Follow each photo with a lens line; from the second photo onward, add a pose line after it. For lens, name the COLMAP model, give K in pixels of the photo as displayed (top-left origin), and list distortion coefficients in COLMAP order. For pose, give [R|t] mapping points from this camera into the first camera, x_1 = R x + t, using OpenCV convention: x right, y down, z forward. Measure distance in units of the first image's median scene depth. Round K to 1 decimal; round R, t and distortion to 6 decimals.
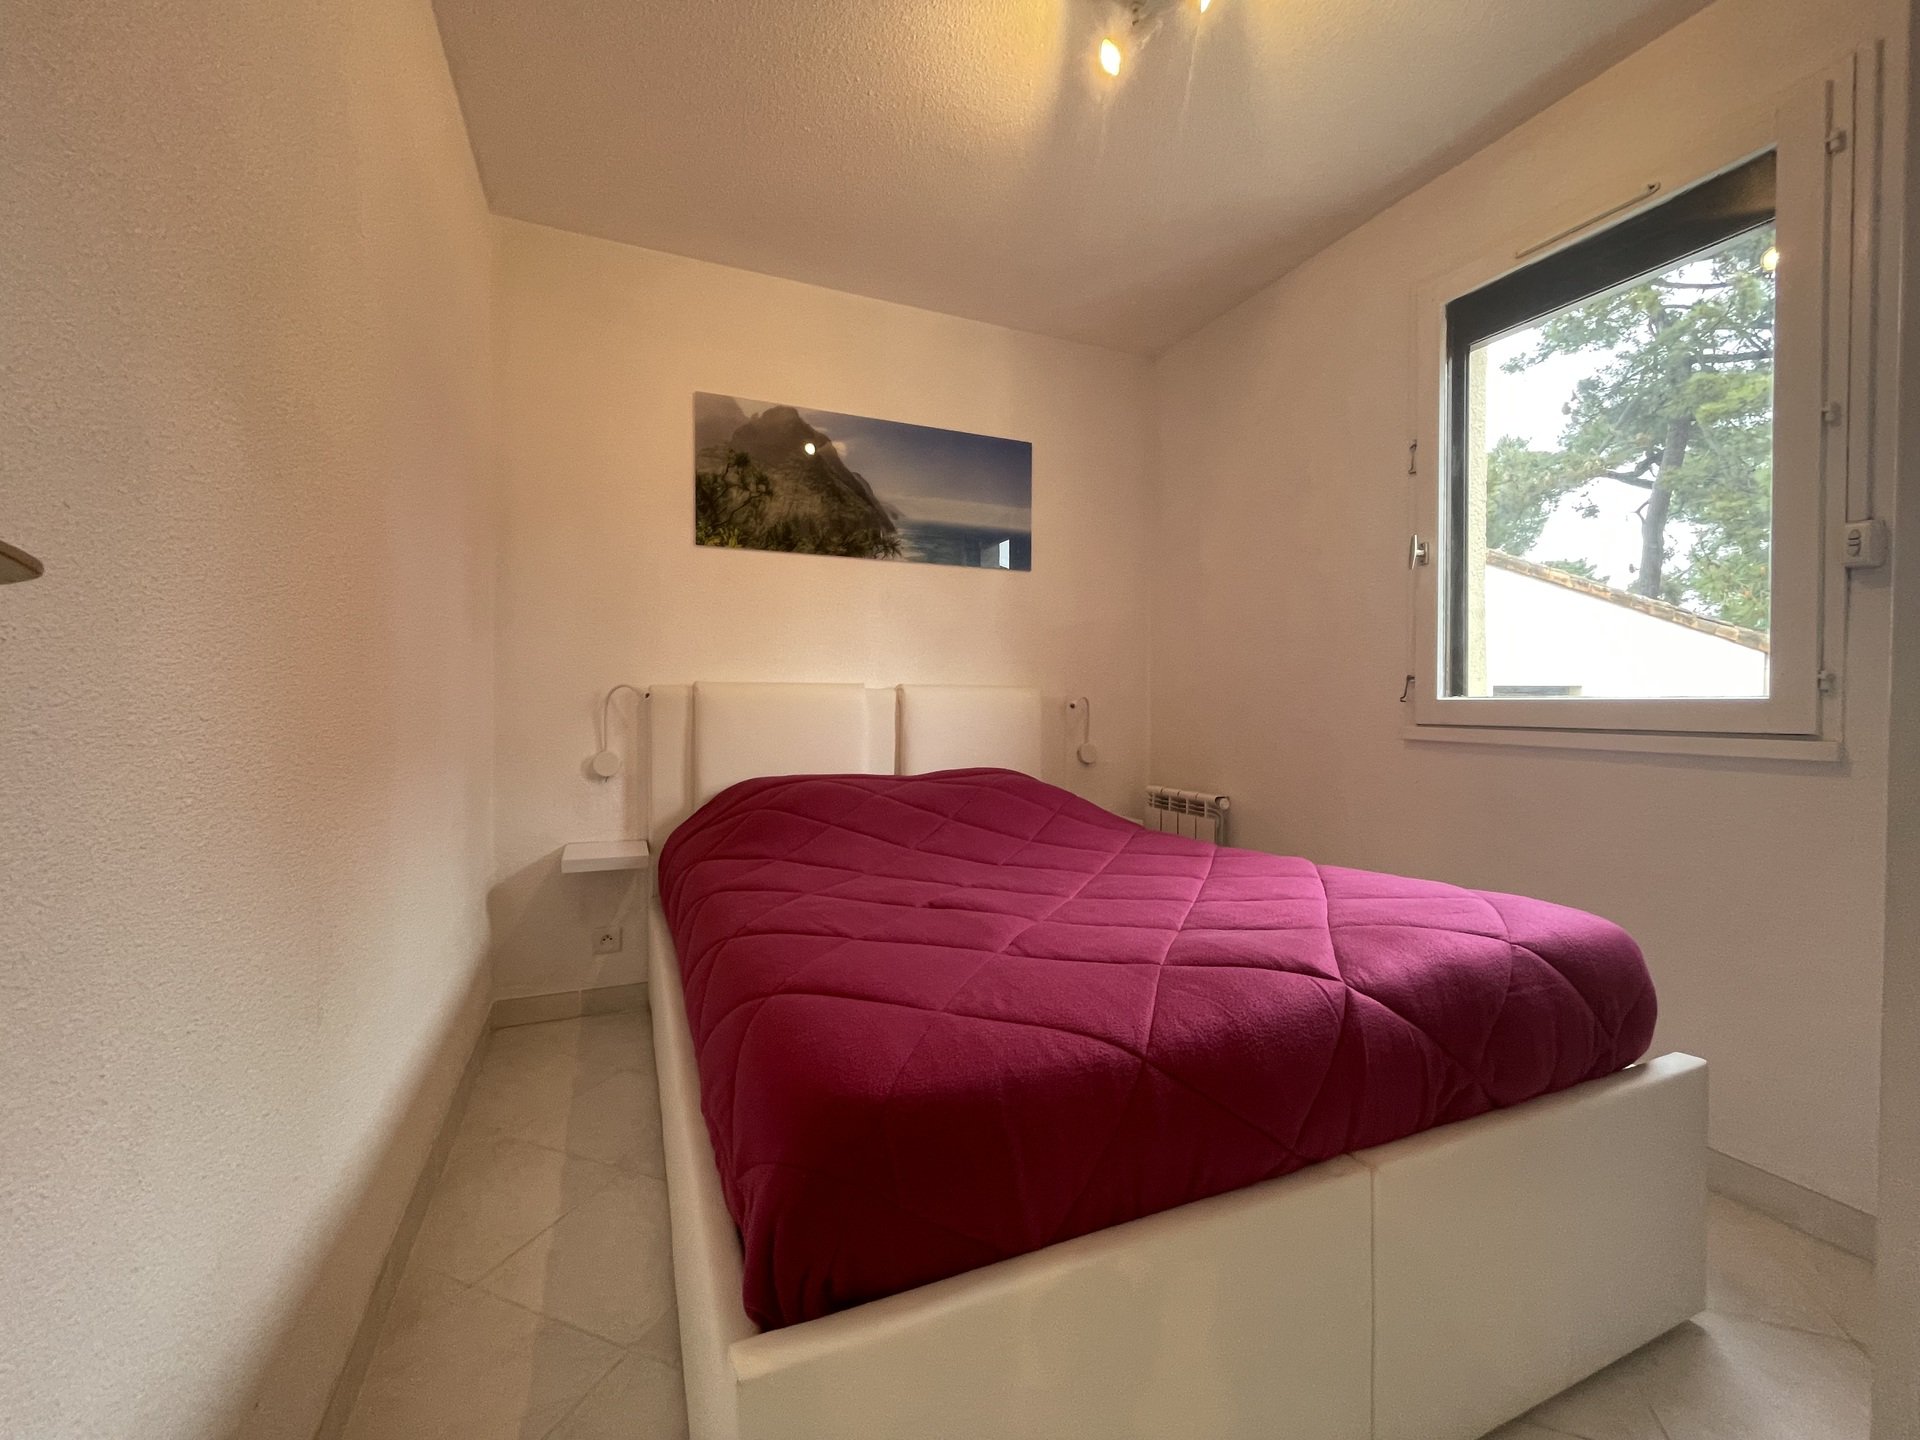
lens RADIAL K [[779.8, 0, 961.6], [0, 779.8, 714.8], [0, 0, 1]] dist [-0.001265, -0.000737]
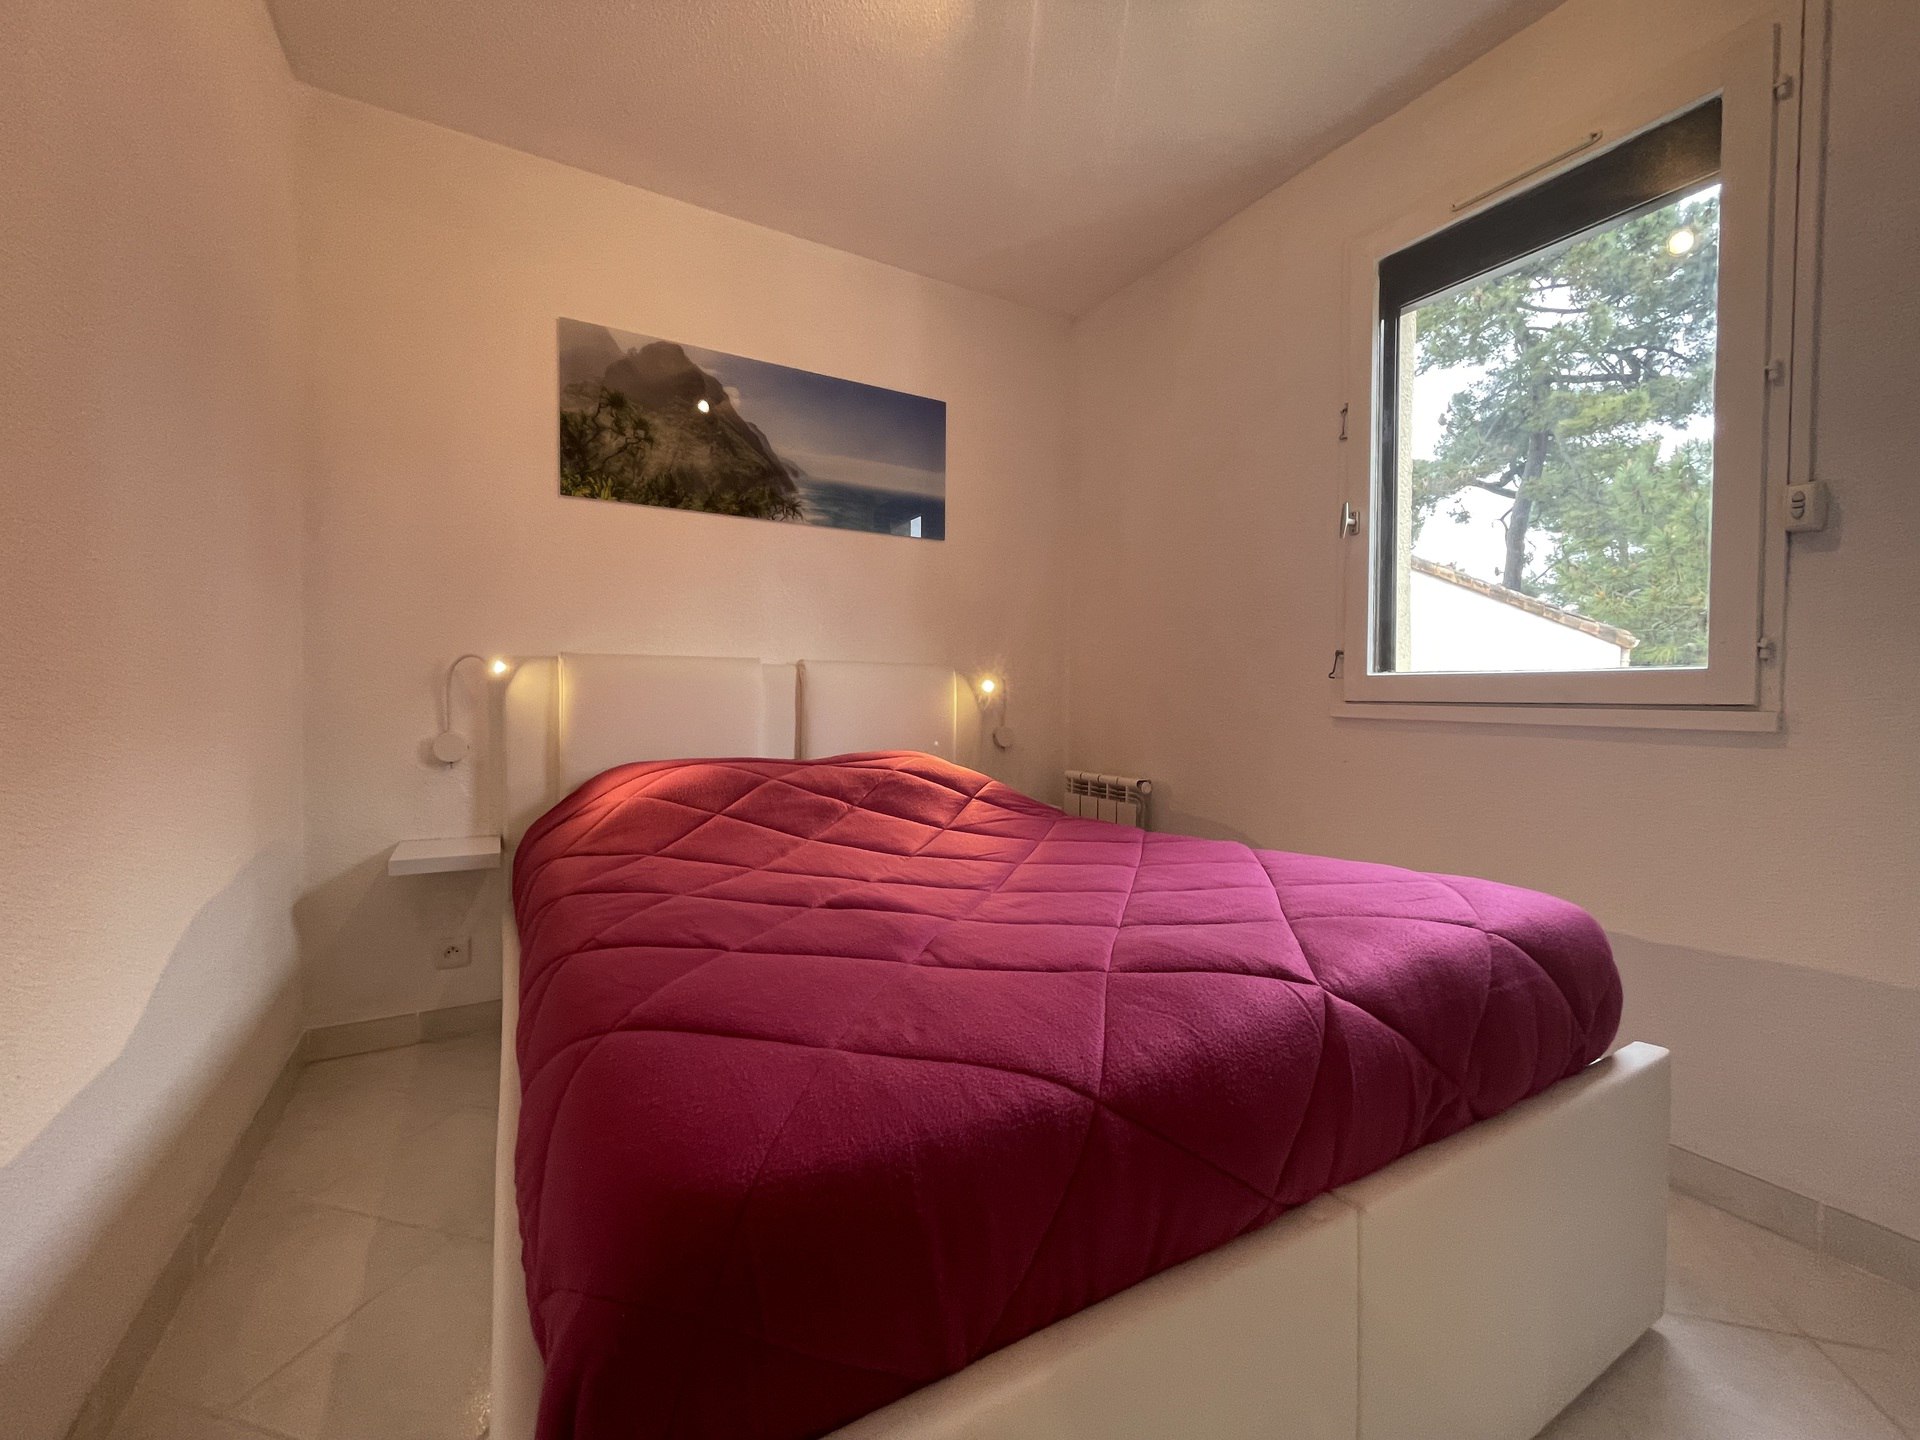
lens RADIAL K [[779.8, 0, 961.6], [0, 779.8, 714.8], [0, 0, 1]] dist [-0.001265, -0.000737]
pose [[0.993484, 0.001027, 0.113969, 0.004380], [-0.002137, 0.999951, 0.009619, 0.020033], [-0.113953, -0.009799, 0.993438, 0.097911]]
